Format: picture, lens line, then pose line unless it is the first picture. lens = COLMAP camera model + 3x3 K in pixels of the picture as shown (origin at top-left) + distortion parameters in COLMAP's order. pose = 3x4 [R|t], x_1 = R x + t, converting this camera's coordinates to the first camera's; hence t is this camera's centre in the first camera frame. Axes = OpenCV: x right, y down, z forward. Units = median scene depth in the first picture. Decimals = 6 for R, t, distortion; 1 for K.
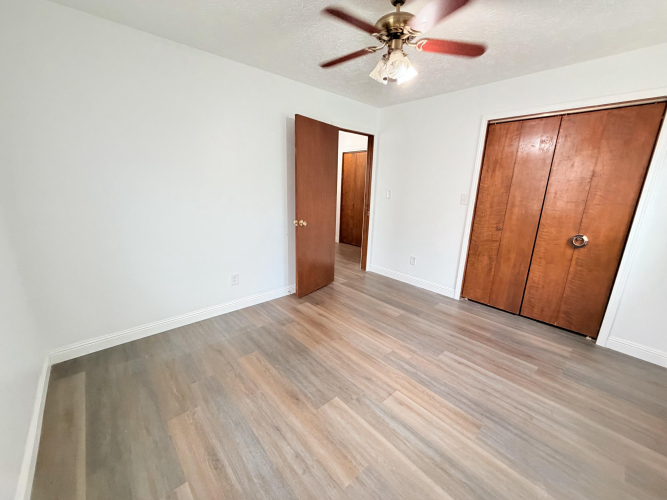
lens RADIAL K [[266.6, 0, 331.1], [0, 266.6, 251.1], [0, 0, 1]] dist [0.001005, -0.000353]
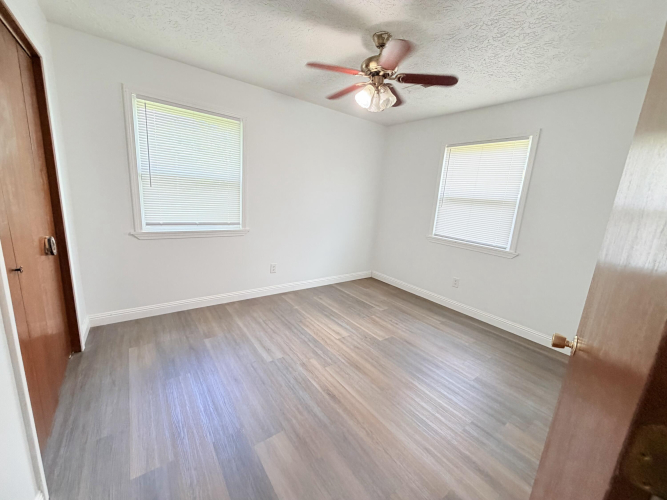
lens RADIAL K [[266.6, 0, 331.1], [0, 266.6, 251.1], [0, 0, 1]] dist [0.001005, -0.000353]
pose [[-0.991041, -0.114802, 0.068254, 0.238908], [-0.072249, 0.890623, 0.448966, -0.510673], [-0.112331, 0.440012, -0.890938, 2.050430]]
